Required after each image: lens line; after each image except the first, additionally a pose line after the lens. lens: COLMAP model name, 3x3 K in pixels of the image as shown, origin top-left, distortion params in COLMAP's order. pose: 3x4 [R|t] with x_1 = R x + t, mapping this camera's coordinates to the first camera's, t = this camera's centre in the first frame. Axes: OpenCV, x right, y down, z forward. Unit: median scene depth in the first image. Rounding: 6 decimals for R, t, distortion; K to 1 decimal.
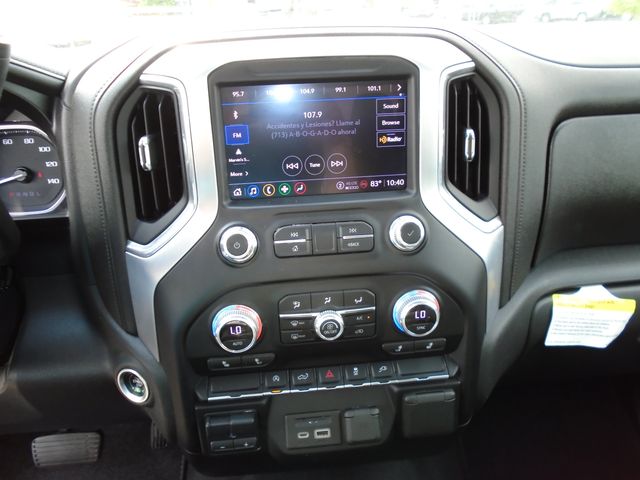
lens RADIAL K [[486.9, 0, 320.5], [0, 486.9, 236.6], [0, 0, 1]] dist [0.000711, -0.001274]
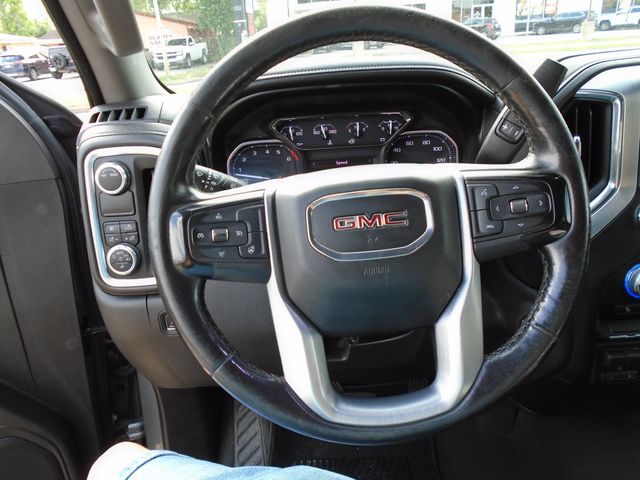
lens RADIAL K [[486.9, 0, 320.1], [0, 486.9, 243.3], [0, 0, 1]] dist [0.000711, -0.001274]
pose [[0.996931, 0.001408, -0.078275, -0.824767], [-0.002603, 0.999882, -0.015168, 0.097010], [0.078244, 0.015326, 0.996816, -0.323833]]
